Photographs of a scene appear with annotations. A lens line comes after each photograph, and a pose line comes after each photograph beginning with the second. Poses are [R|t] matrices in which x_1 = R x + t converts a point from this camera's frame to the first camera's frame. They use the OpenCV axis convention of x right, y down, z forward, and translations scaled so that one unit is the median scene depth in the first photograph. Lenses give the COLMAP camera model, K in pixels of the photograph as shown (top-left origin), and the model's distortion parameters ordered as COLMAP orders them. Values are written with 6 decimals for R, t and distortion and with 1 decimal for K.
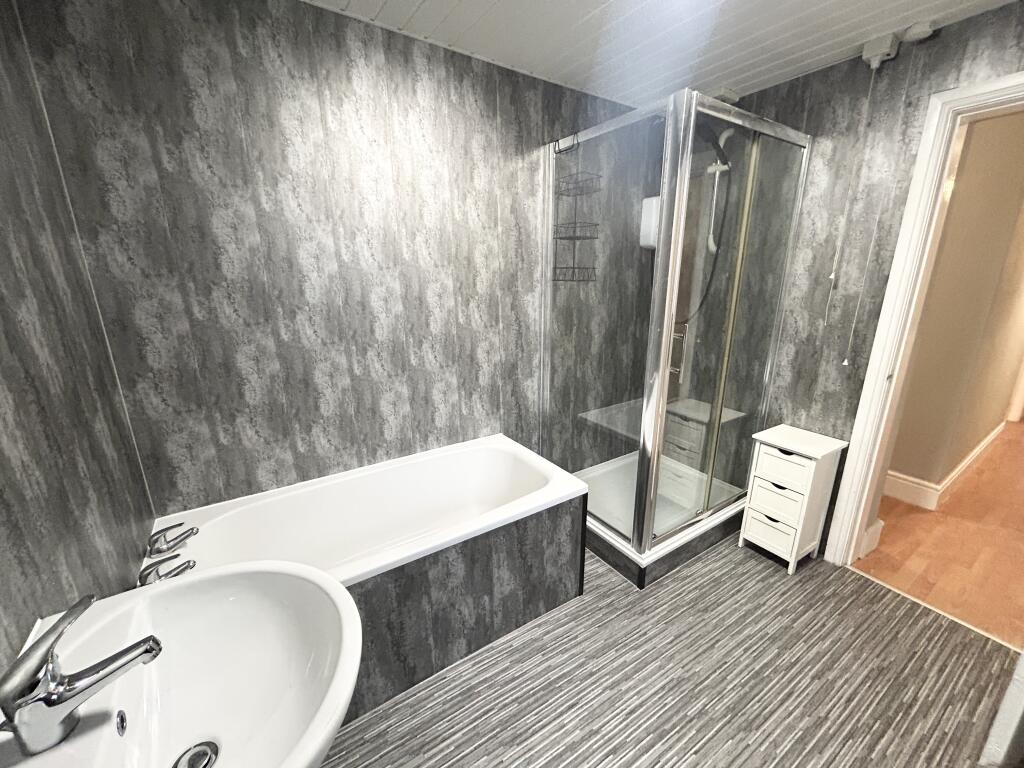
lens RADIAL K [[414.3, 0, 508.2], [0, 414.3, 384.5], [0, 0, 1]] dist [-0.001959, 0.000959]
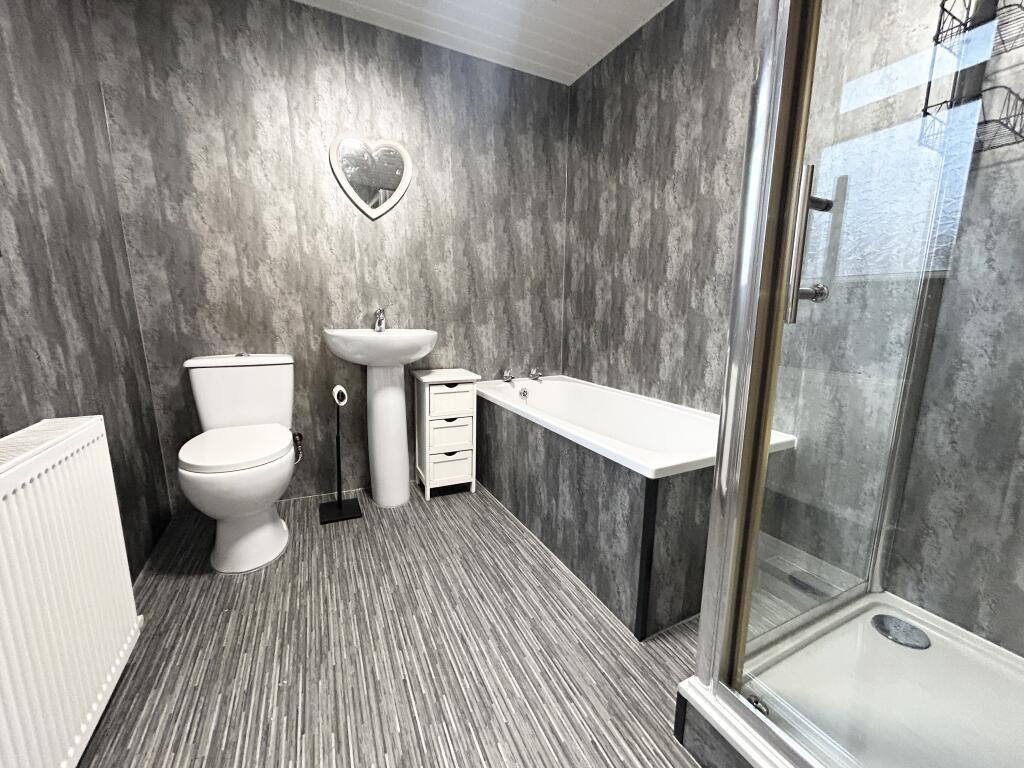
lens RADIAL K [[414.3, 0, 510.9], [0, 414.3, 384.9], [0, 0, 1]] dist [-0.001959, 0.000959]
pose [[-0.121364, 0.171574, -0.977667, 0.864359], [-0.276360, 0.940162, 0.199298, 0.050255], [0.953360, 0.294376, -0.066686, 0.803677]]
